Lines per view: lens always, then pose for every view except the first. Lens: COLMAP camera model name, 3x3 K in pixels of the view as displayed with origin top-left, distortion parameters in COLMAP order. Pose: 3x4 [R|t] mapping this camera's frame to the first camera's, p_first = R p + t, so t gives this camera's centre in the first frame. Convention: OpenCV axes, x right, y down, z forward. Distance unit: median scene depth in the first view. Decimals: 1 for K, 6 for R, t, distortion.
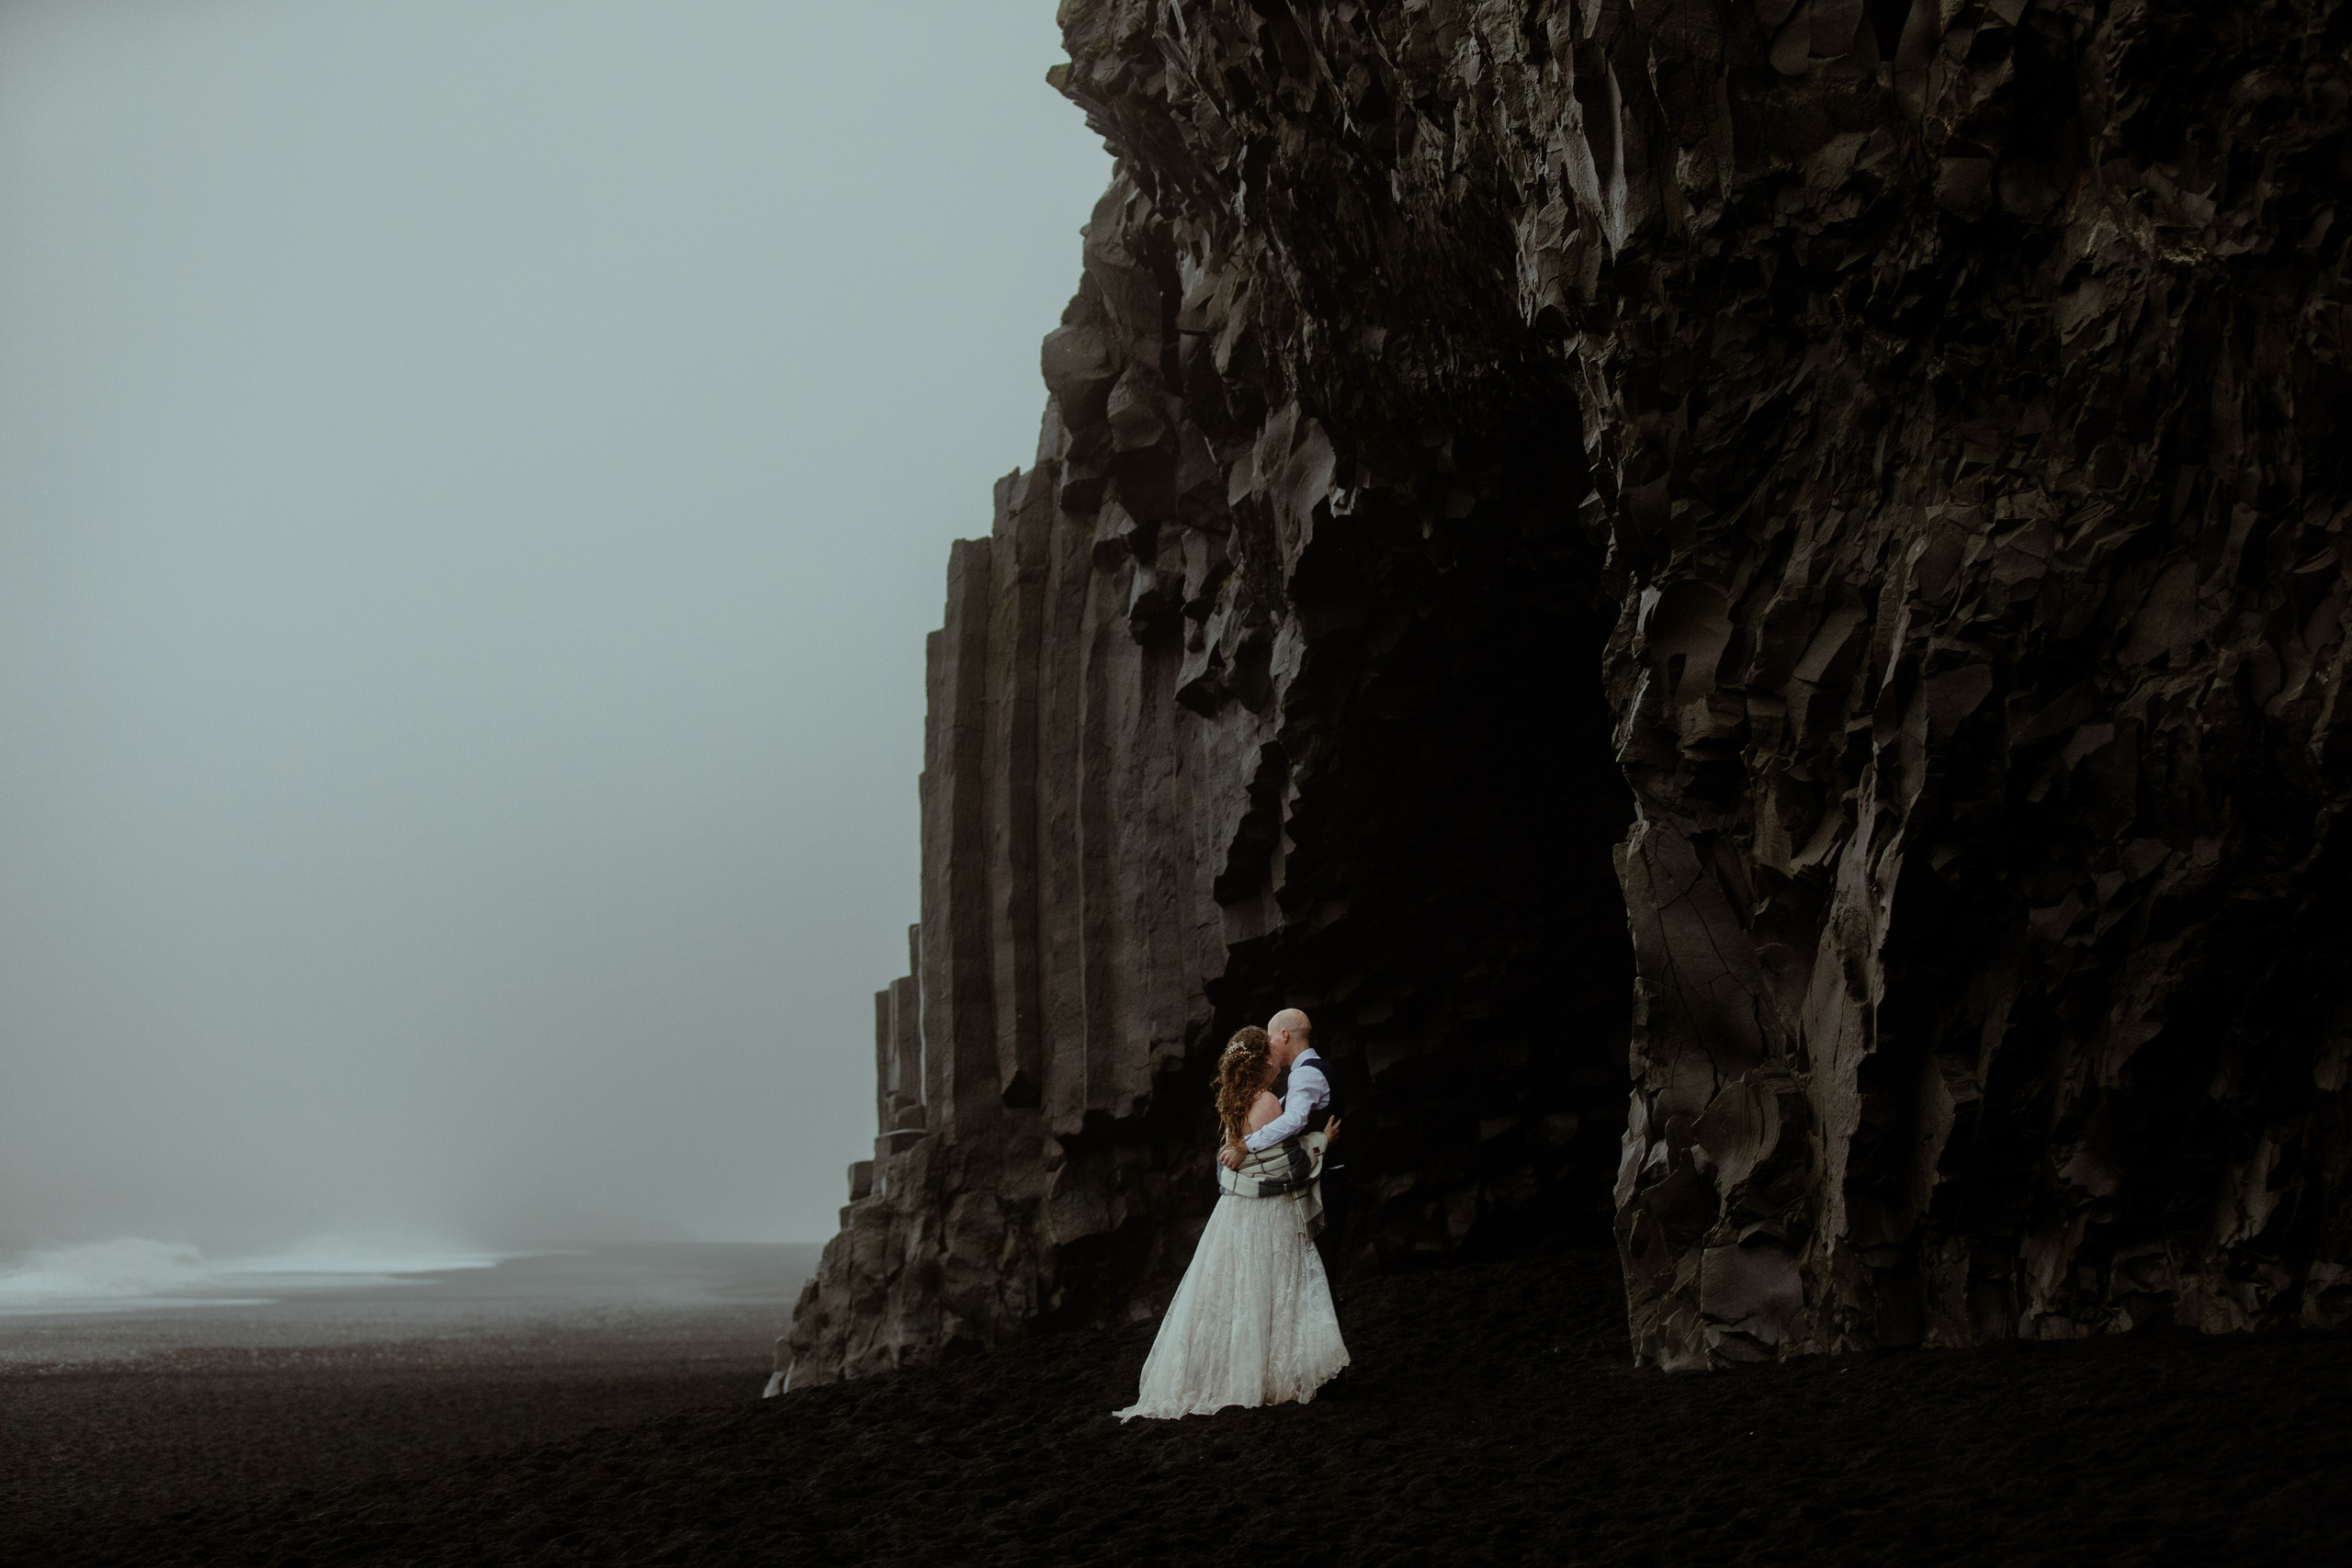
lens RADIAL K [[5104.3, 0, 1176.0], [0, 5104.3, 784.0], [0, 0, 1]] dist [-0.582776, 0.343544]
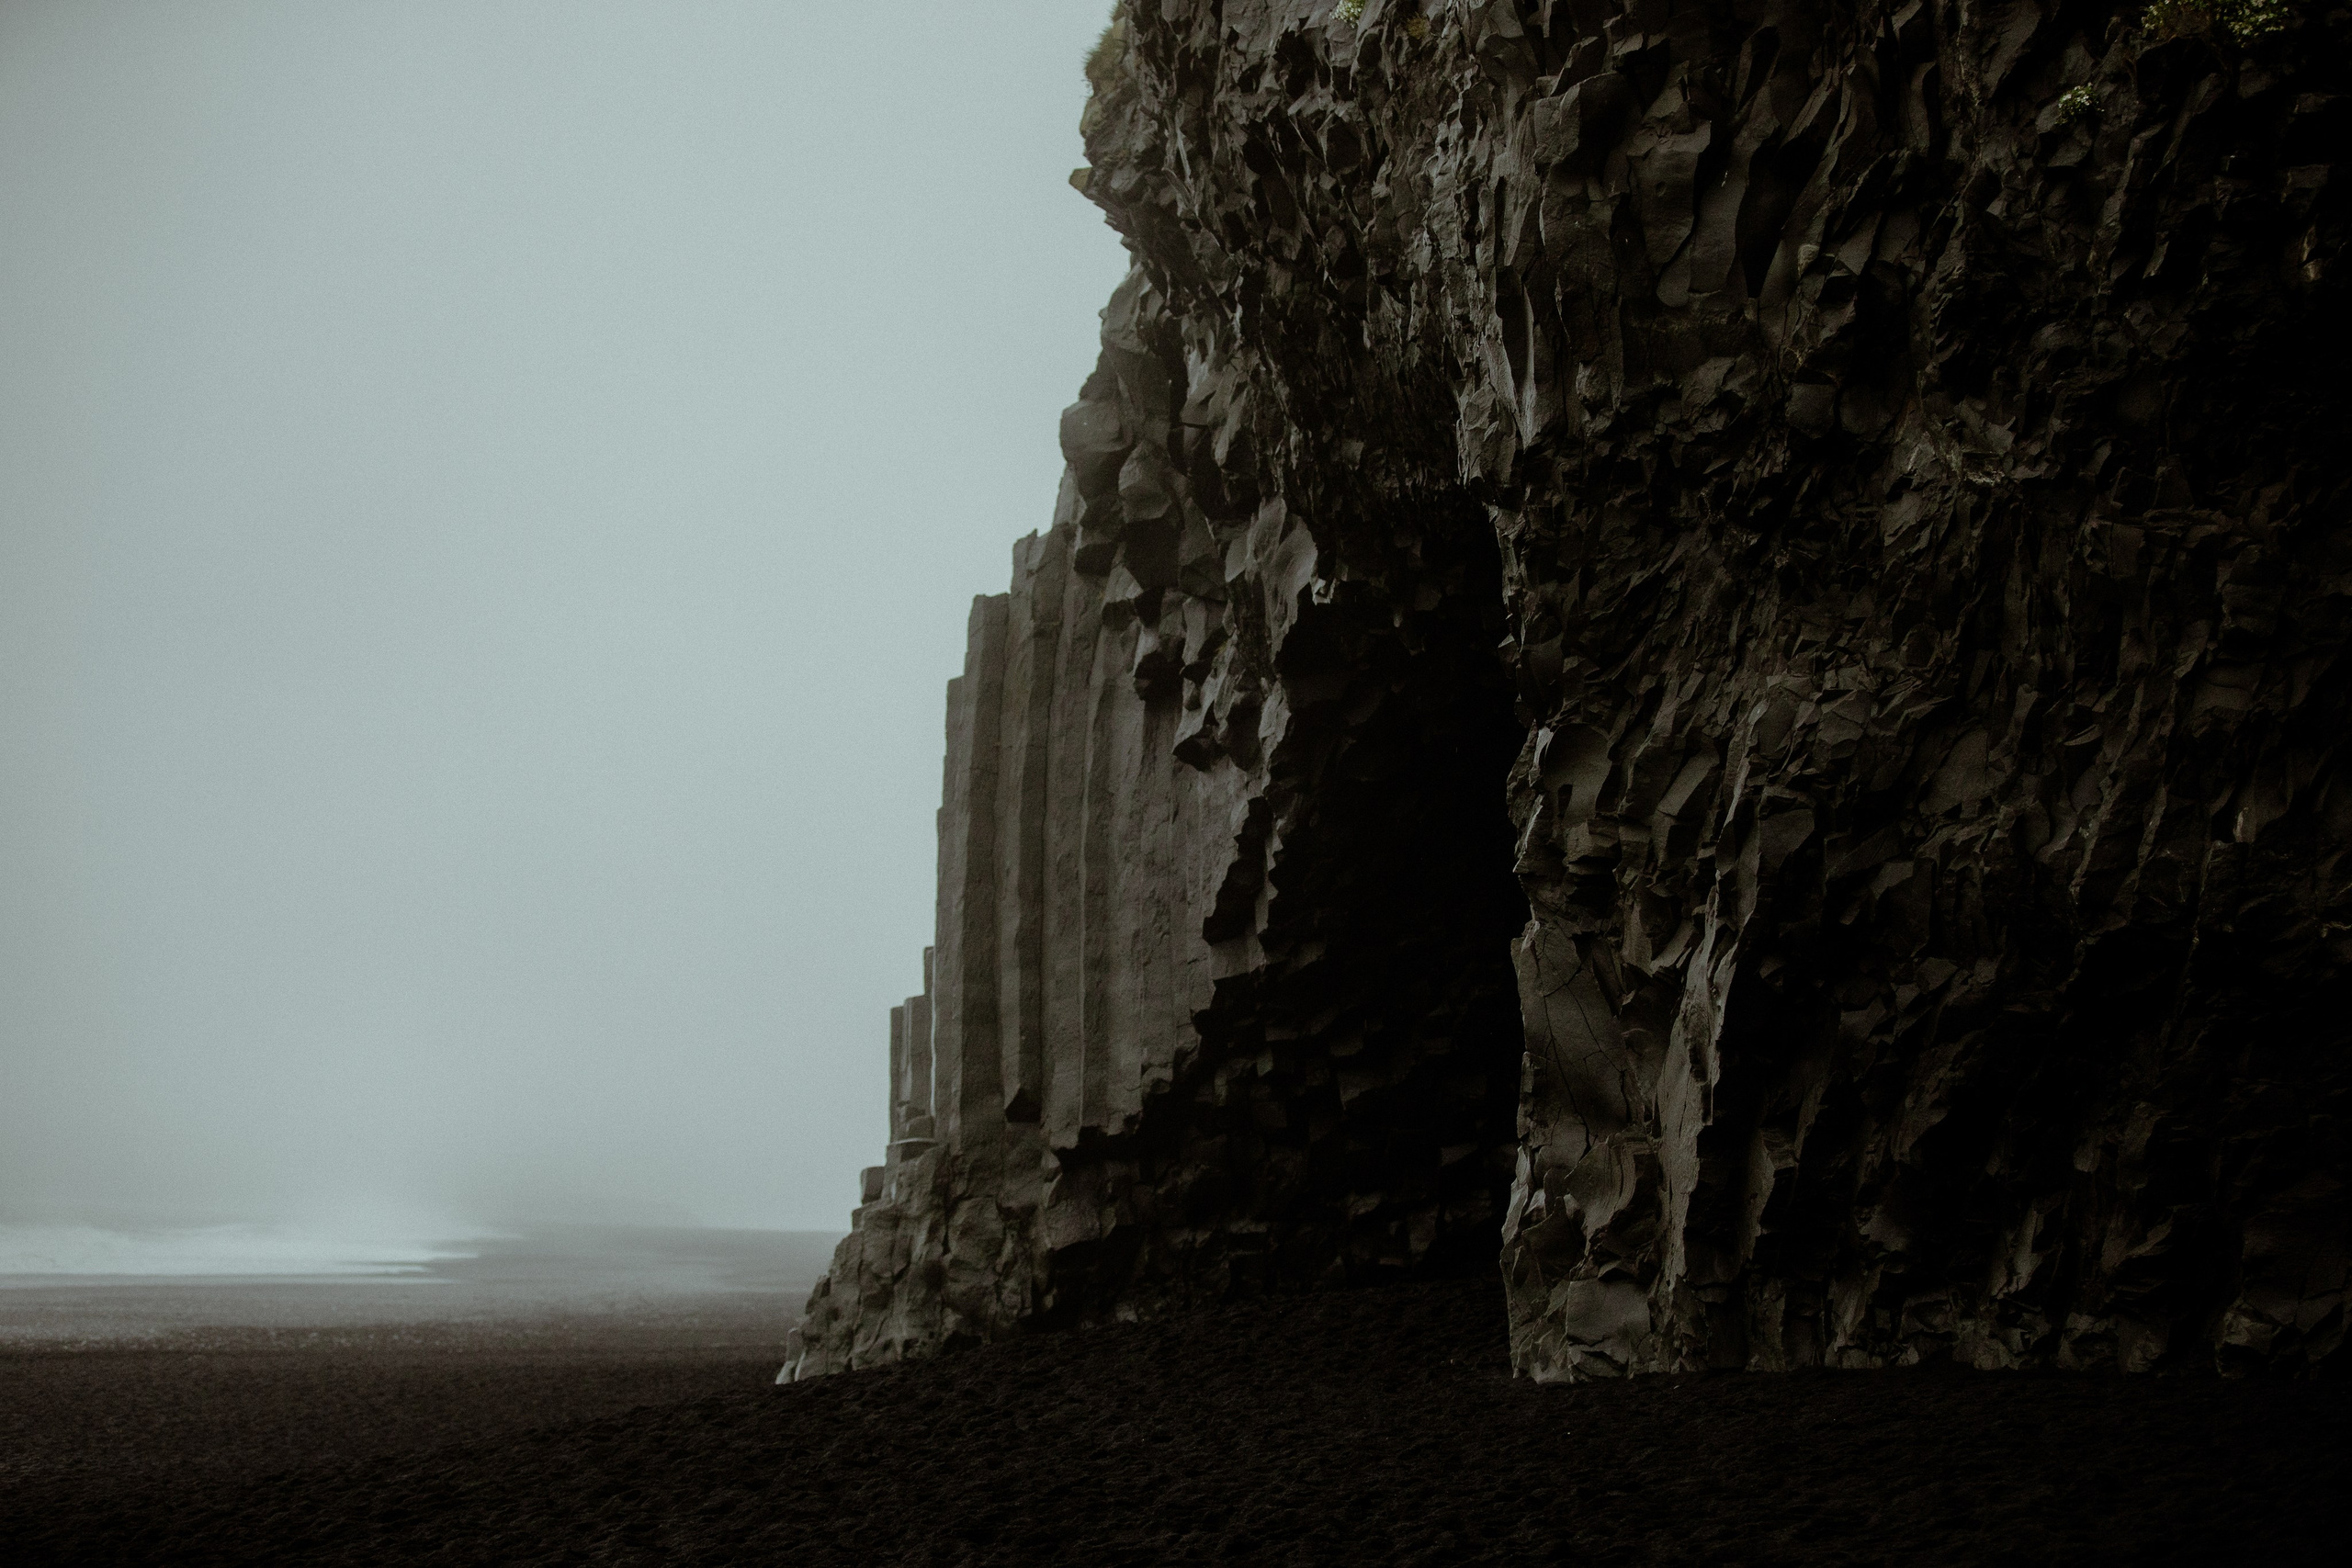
lens RADIAL K [[5265.2, 0, 1170.1], [0, 5265.2, 742.0], [0, 0, 1]] dist [-0.340217, 0.310870]
pose [[0.999595, 0.027541, -0.007107, 0.007453], [-0.027568, 0.999613, -0.003727, -0.015354], [0.007001, 0.003921, 0.999968, -0.131584]]
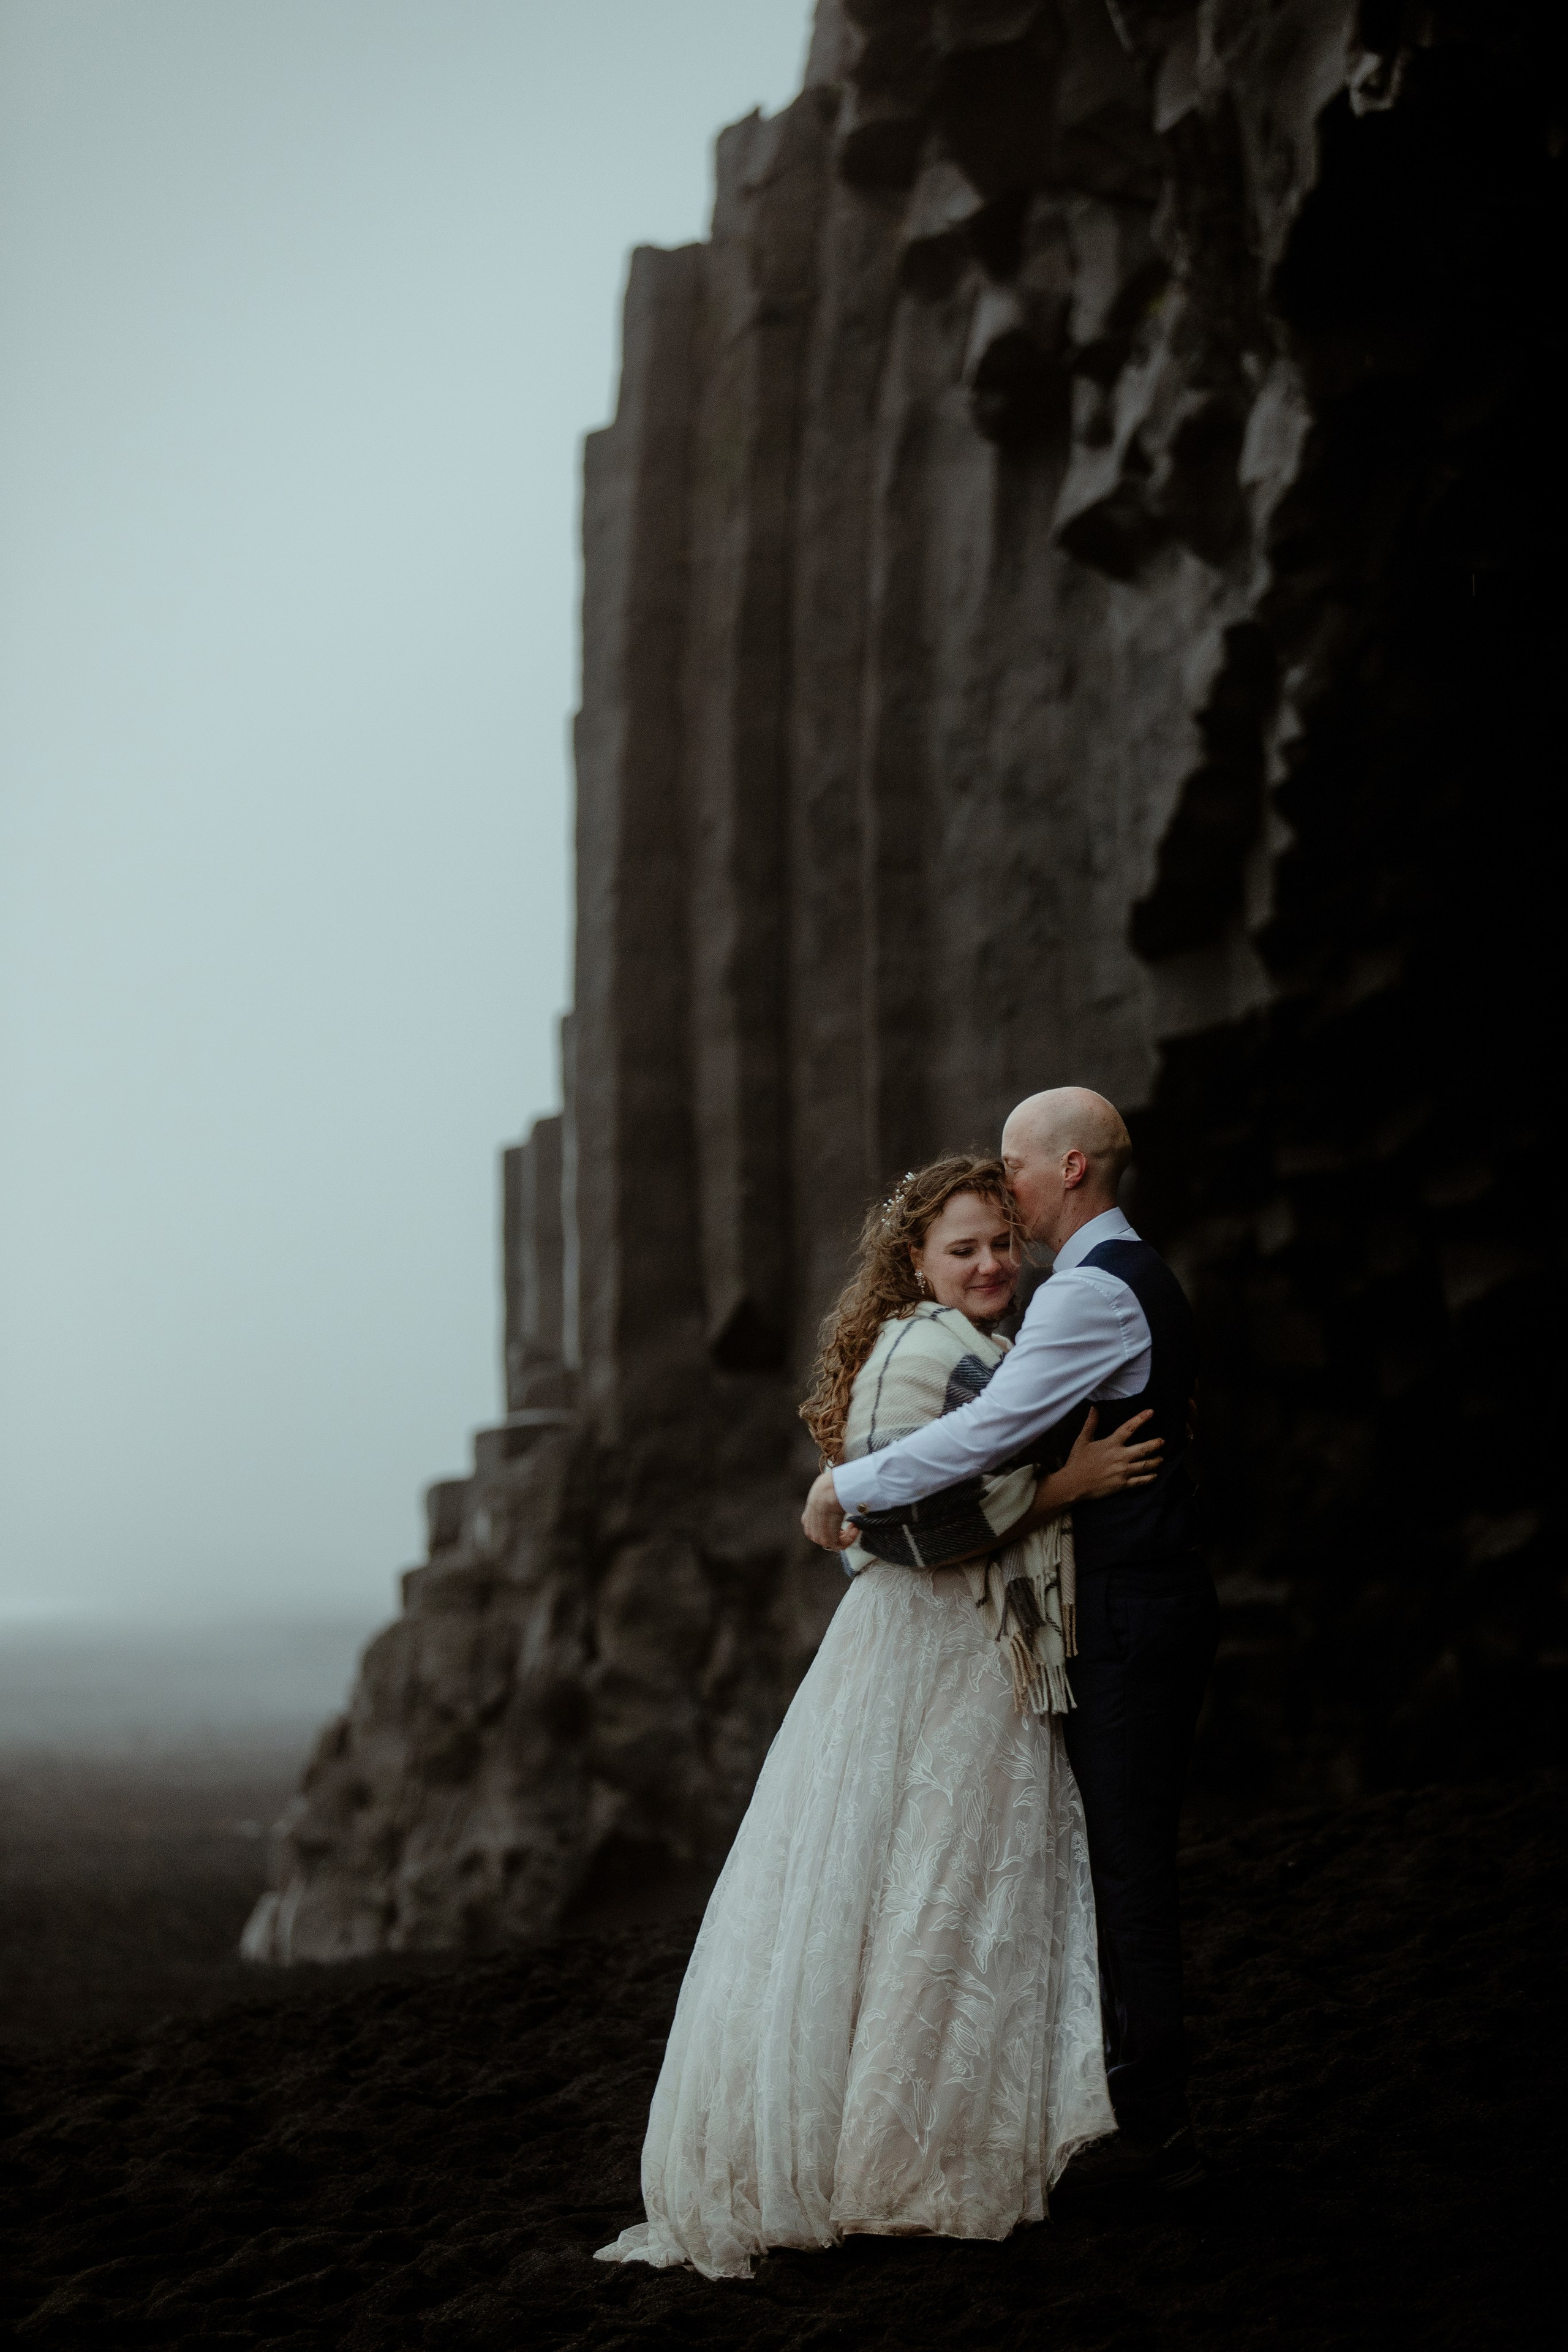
lens RADIAL K [[8018.6, 0, 784.0], [0, 8018.6, 1176.0], [0, 0, 1]] dist [-0.423537, -2.845976]
pose [[0.998545, 0.005777, -0.053621, 0.015990], [-0.003707, 0.999247, 0.038626, 0.015302], [0.053804, -0.038371, 0.997814, 0.235527]]
